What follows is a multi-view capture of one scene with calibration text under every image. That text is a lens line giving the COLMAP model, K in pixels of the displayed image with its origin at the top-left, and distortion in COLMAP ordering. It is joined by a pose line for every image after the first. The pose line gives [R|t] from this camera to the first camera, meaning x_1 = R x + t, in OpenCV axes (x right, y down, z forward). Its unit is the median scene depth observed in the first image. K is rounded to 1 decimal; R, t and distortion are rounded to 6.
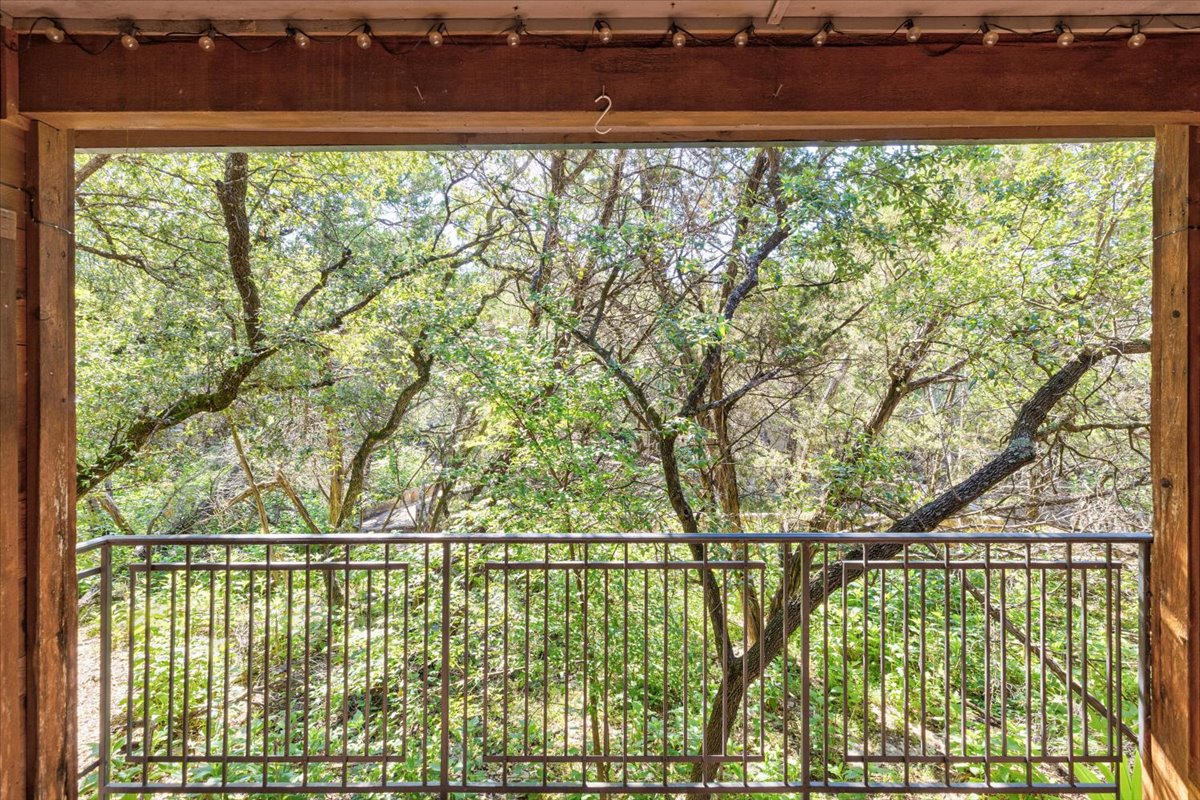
lens RADIAL K [[539.9, 0, 605.9], [0, 539.9, 391.4], [0, 0, 1]] dist [0.005356, -0.000342]
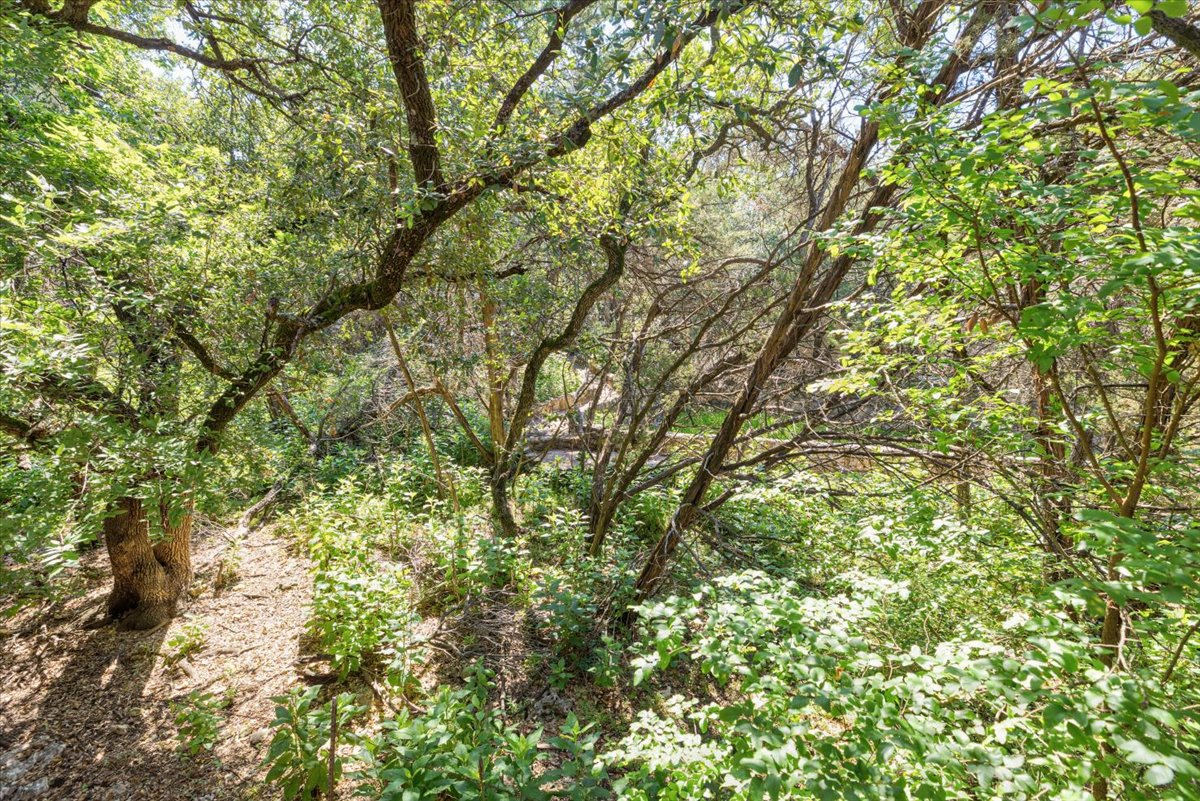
lens RADIAL K [[539.9, 0, 606.8], [0, 539.9, 408.2], [0, 0, 1]] dist [0.005356, -0.000342]
pose [[0.976299, 0.062078, -0.207334, -0.166465], [-0.017986, 0.977939, 0.208115, 0.006291], [0.215679, -0.199454, 0.955877, 0.225411]]
